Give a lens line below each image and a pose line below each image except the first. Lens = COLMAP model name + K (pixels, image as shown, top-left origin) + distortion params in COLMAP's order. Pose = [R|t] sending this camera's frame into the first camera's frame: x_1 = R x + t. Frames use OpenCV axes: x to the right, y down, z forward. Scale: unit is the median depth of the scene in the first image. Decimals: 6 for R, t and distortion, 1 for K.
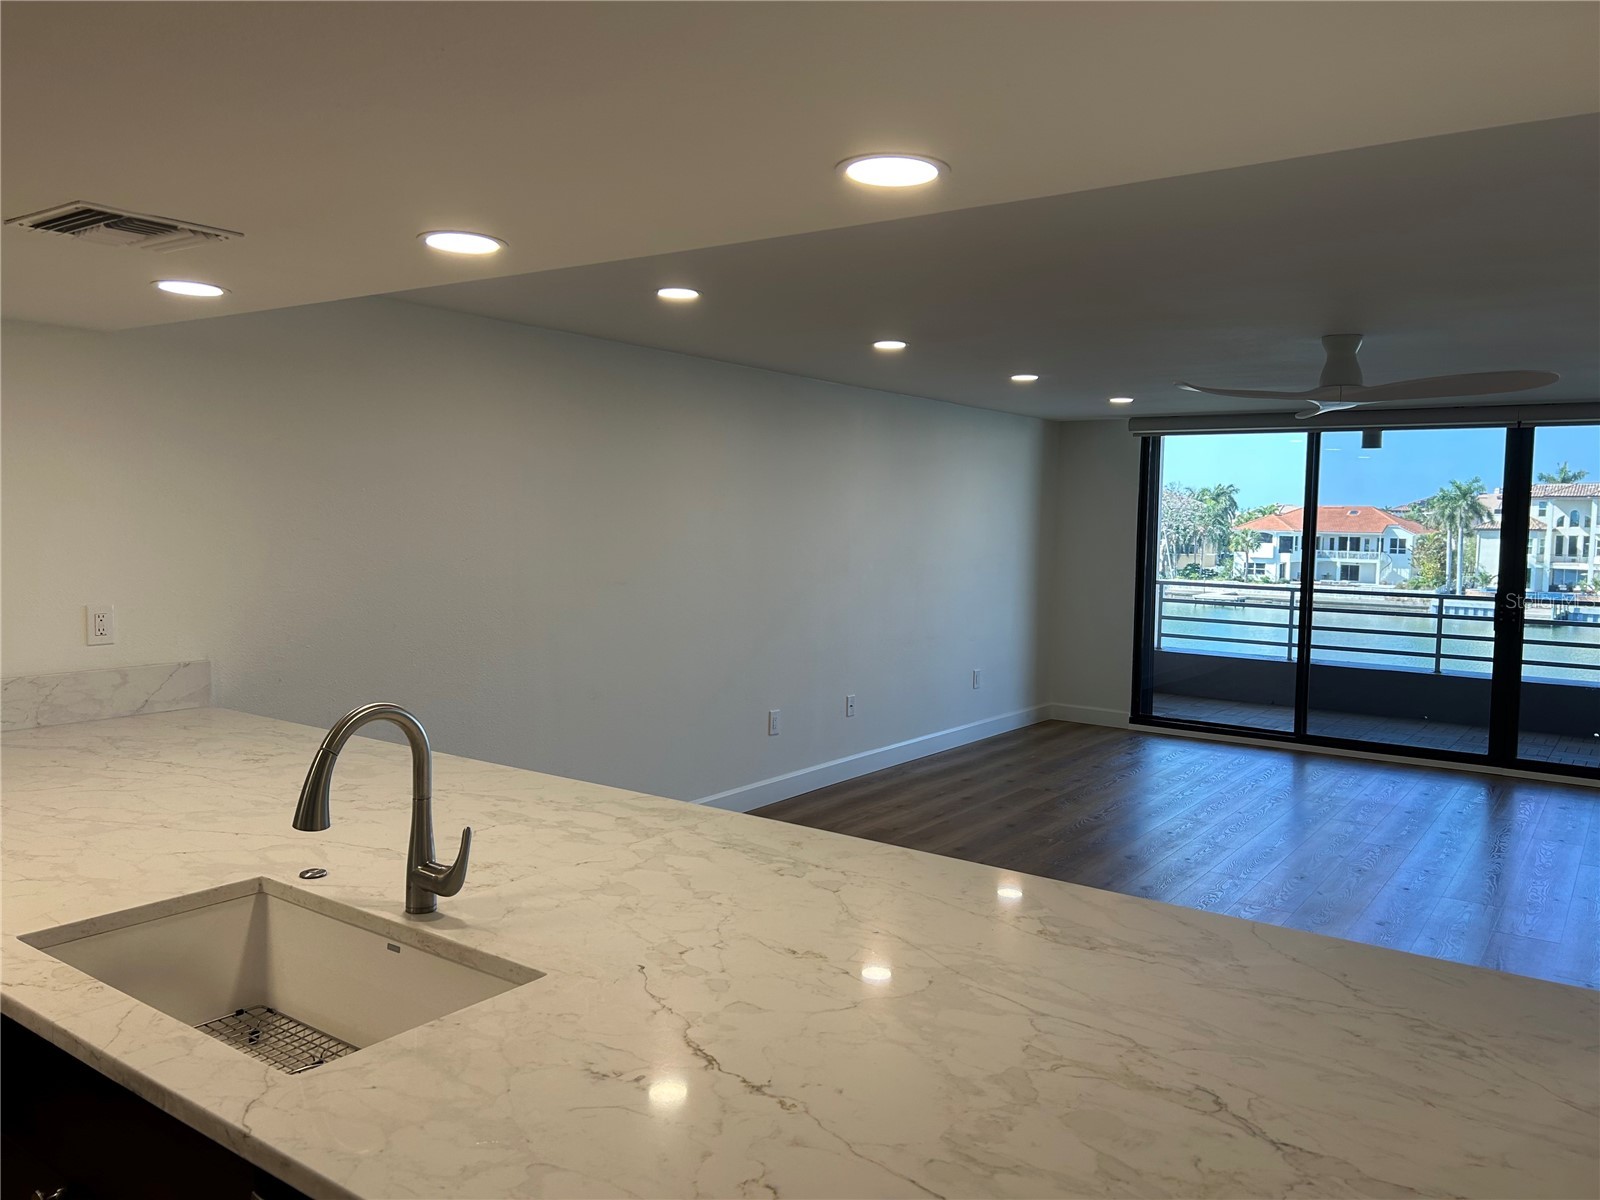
lens RADIAL K [[1201.6, 0, 805.8], [0, 1201.6, 586.6], [0, 0, 1]] dist [0.064200, -0.054164]
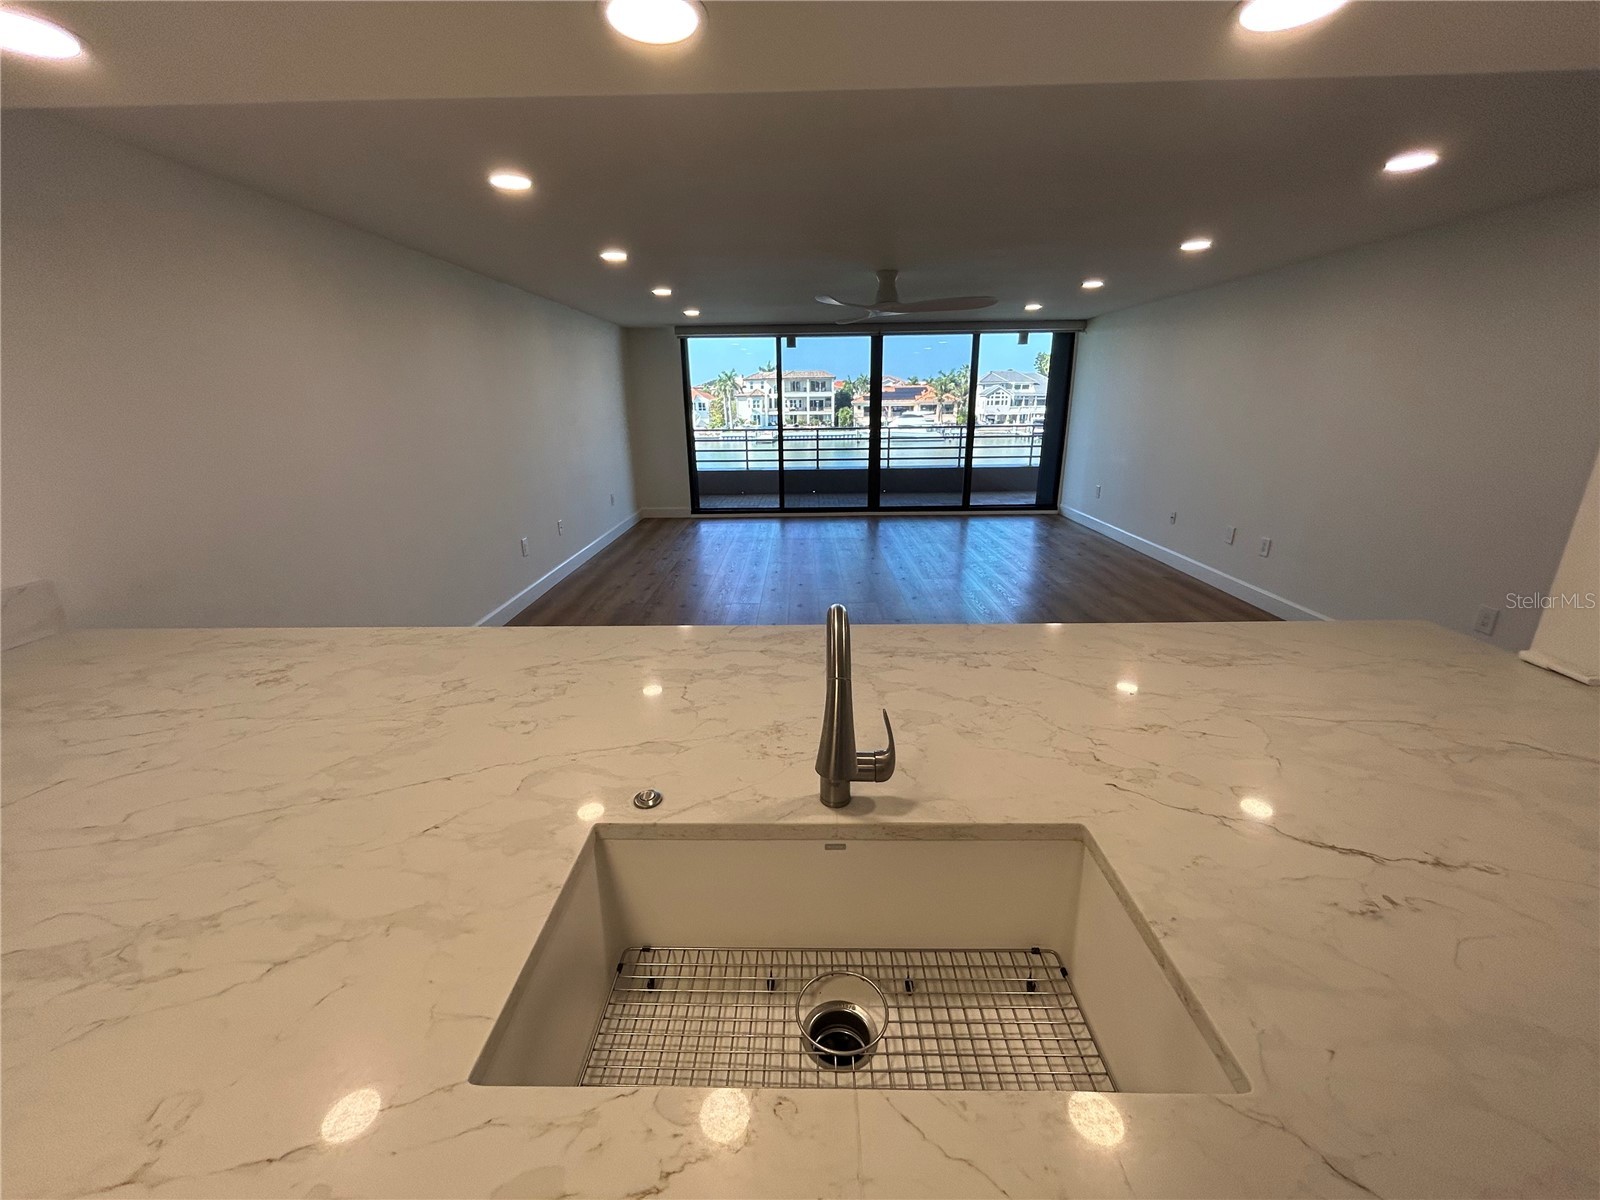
lens RADIAL K [[646.7, 0, 802.4], [0, 646.7, 603.8], [0, 0, 1]] dist [0.003720, -0.001981]
pose [[0.818353, -0.204508, 0.537099, -0.123479], [0.061851, 0.960458, 0.271468, -0.005836], [-0.571378, -0.188937, 0.798642, 0.132647]]
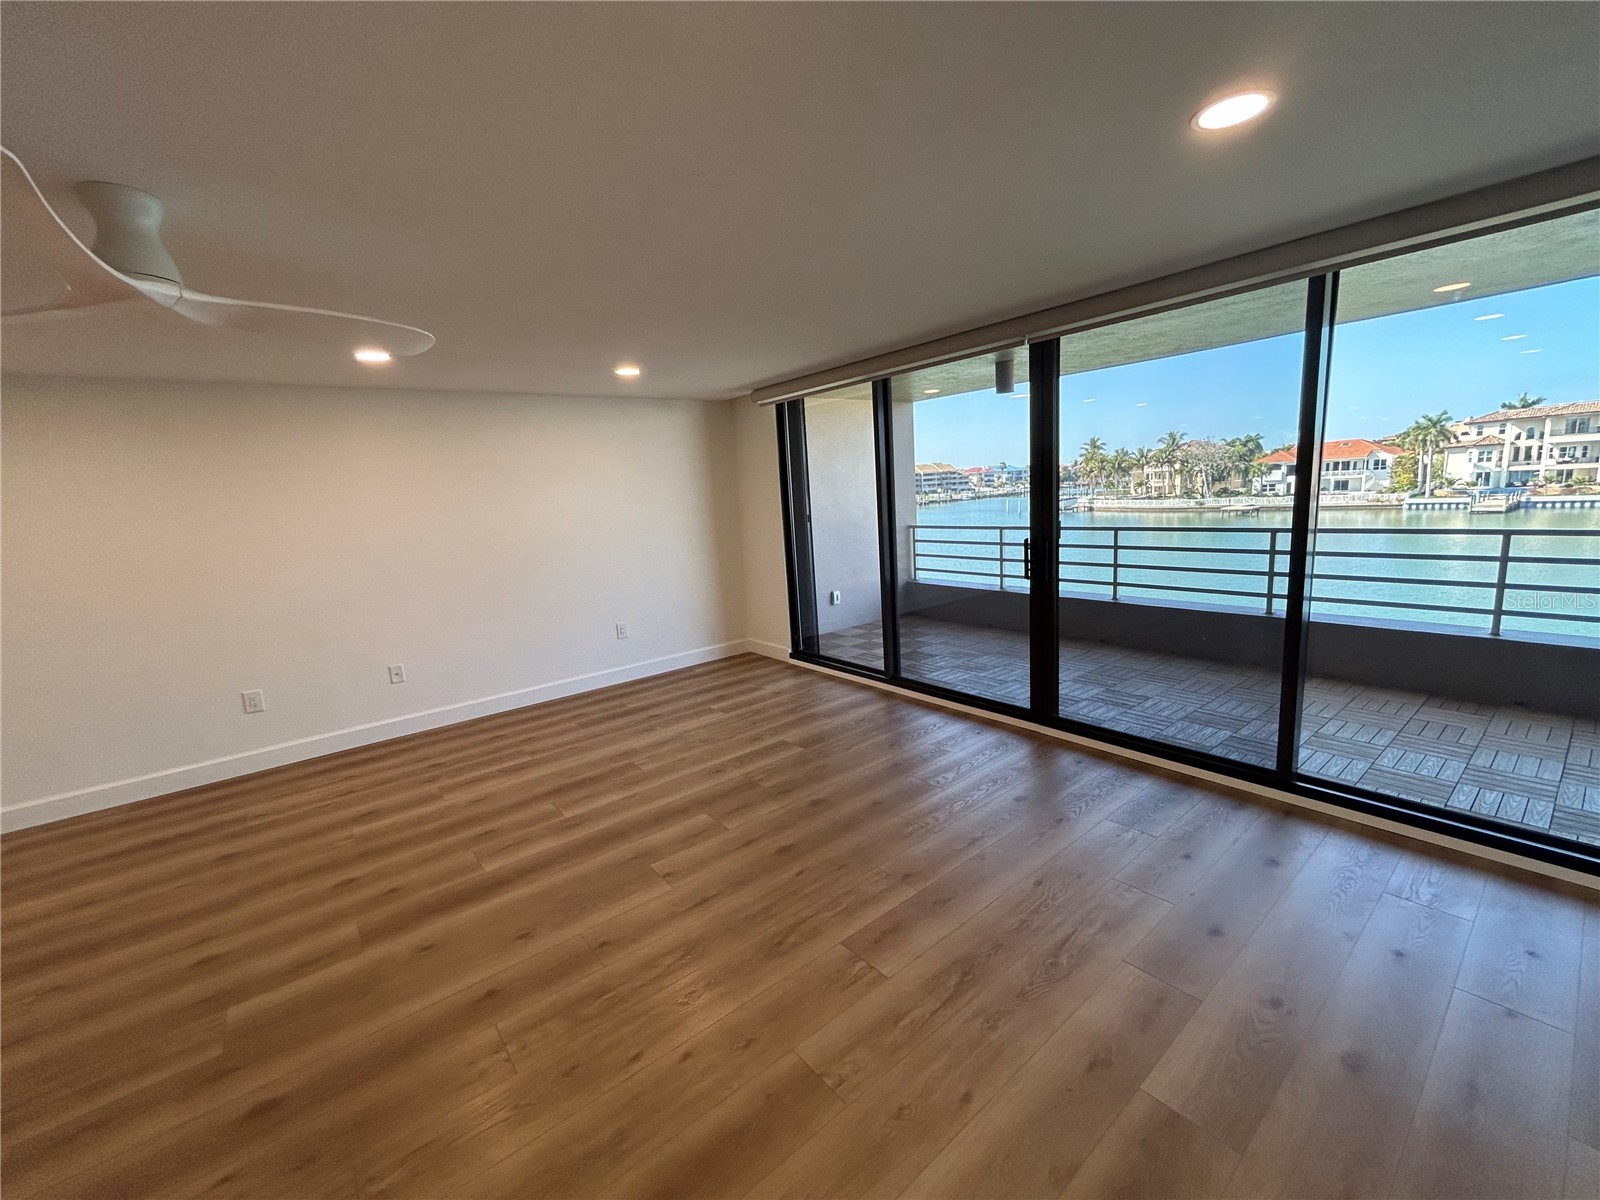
lens RADIAL K [[646.7, 0, 785.9], [0, 646.7, 593.2], [0, 0, 1]] dist [0.003720, -0.001981]
pose [[0.953769, -0.034238, -0.298585, 0.436698], [0.065511, 0.993284, 0.095364, -0.008613], [0.293315, -0.110516, 0.949606, 0.396409]]
